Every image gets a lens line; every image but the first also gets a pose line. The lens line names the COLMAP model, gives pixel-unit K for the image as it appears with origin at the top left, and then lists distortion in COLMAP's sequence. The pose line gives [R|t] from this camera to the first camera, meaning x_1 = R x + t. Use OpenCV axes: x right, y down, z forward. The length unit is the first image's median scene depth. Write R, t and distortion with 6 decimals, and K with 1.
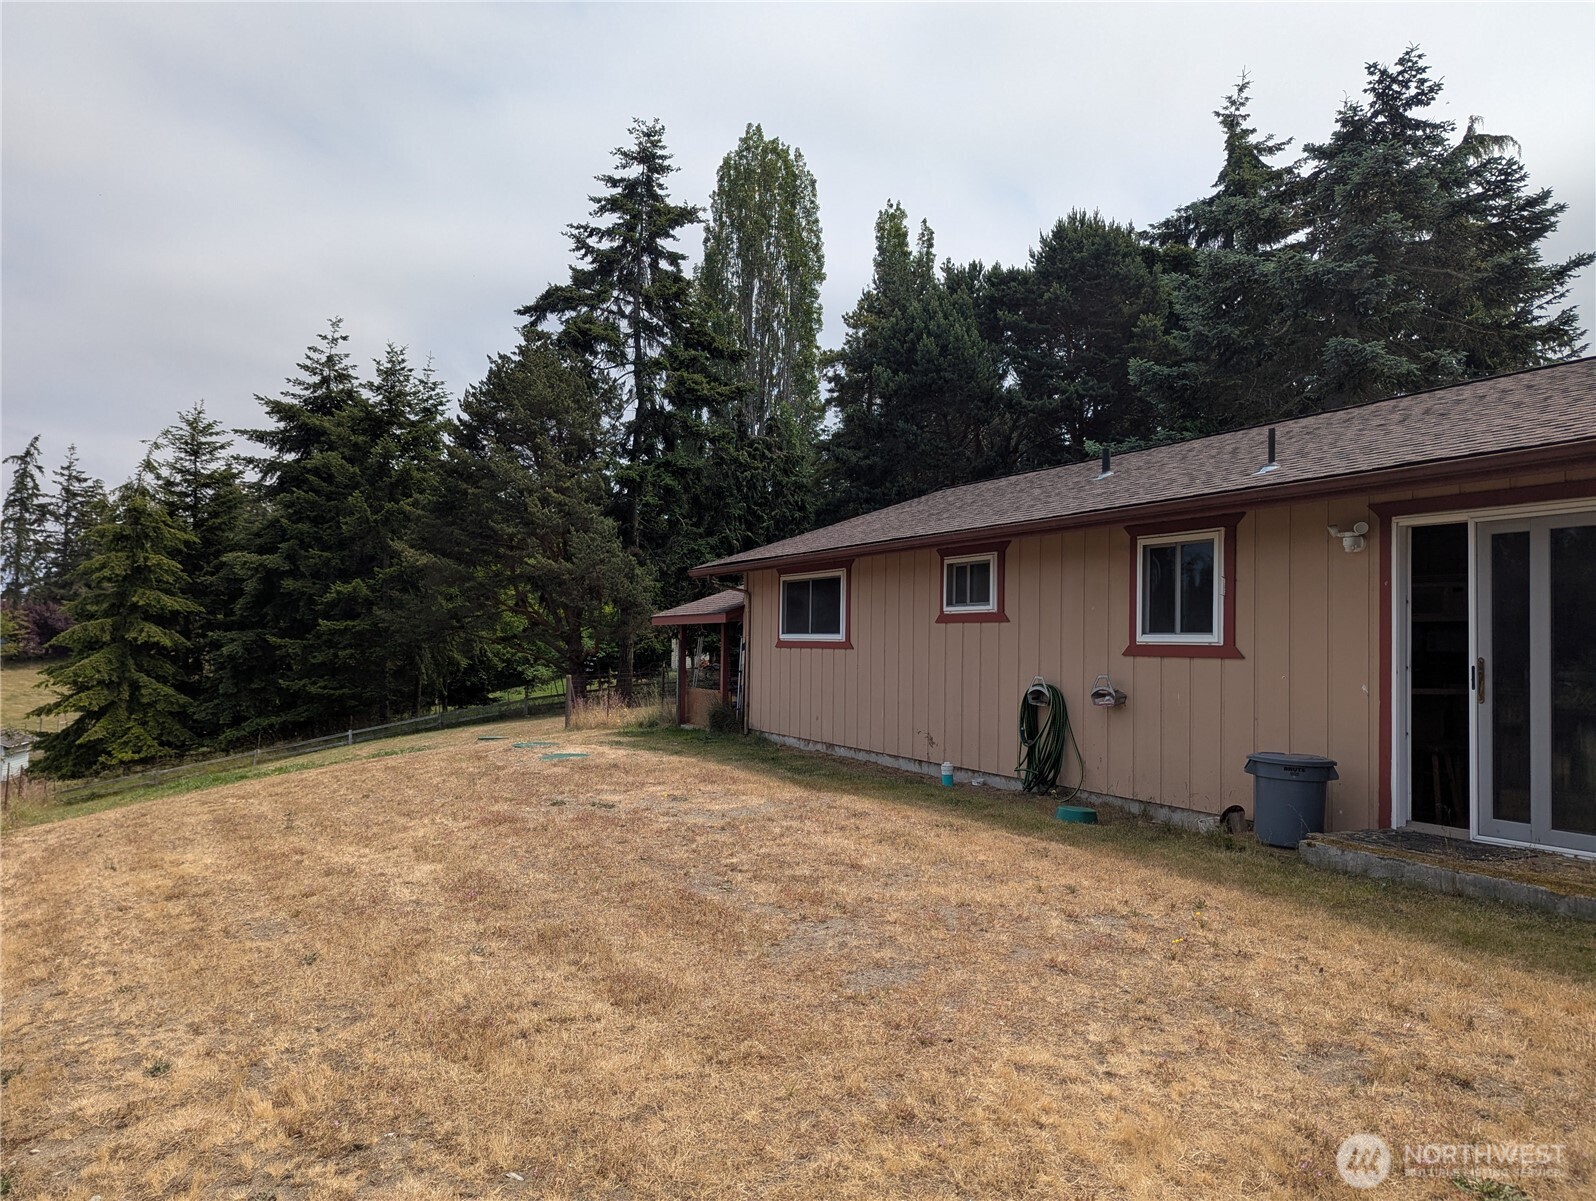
lens RADIAL K [[1096.7, 0, 798.0], [0, 1096.7, 600.5], [0, 0, 1]] dist [0.006469, -0.004209]
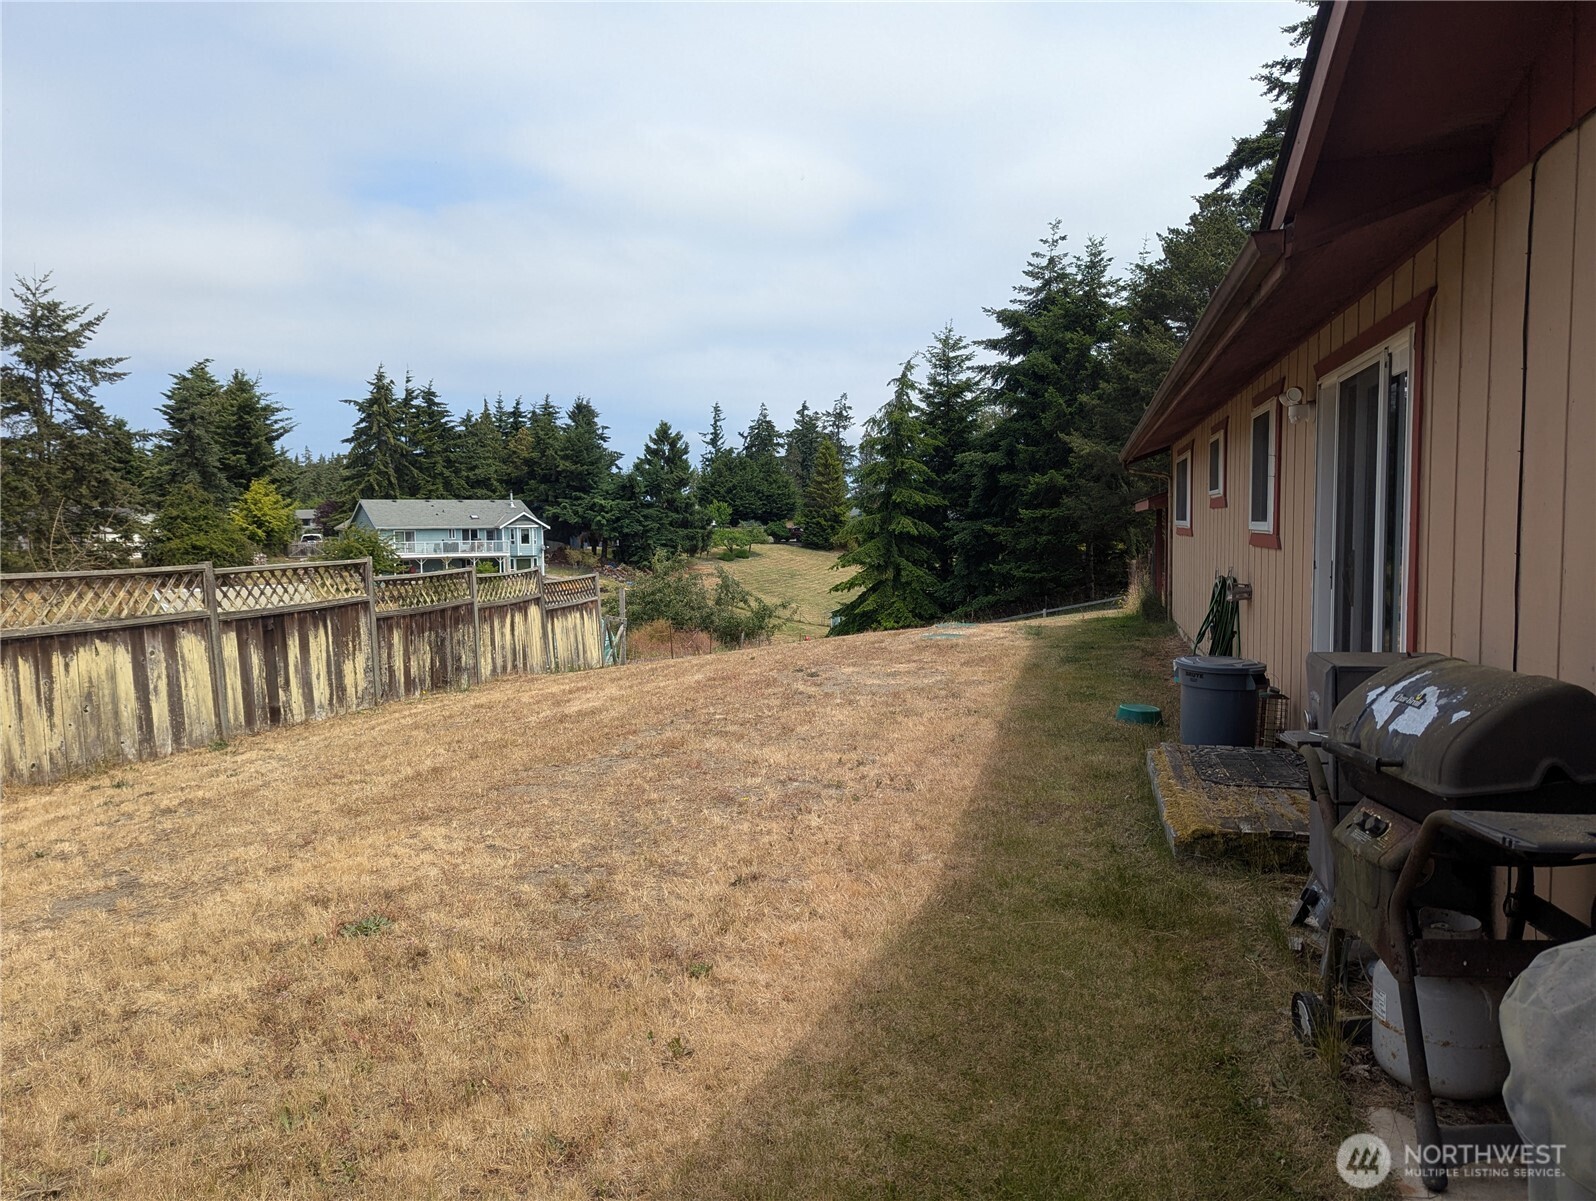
lens RADIAL K [[1096.7, 0, 798.0], [0, 1096.7, 600.5], [0, 0, 1]] dist [0.006469, -0.004209]
pose [[0.745953, 0.020311, -0.665689, 0.121806], [0.051452, 0.994790, 0.088008, 0.000254], [0.664008, -0.099901, 0.741022, 0.022431]]
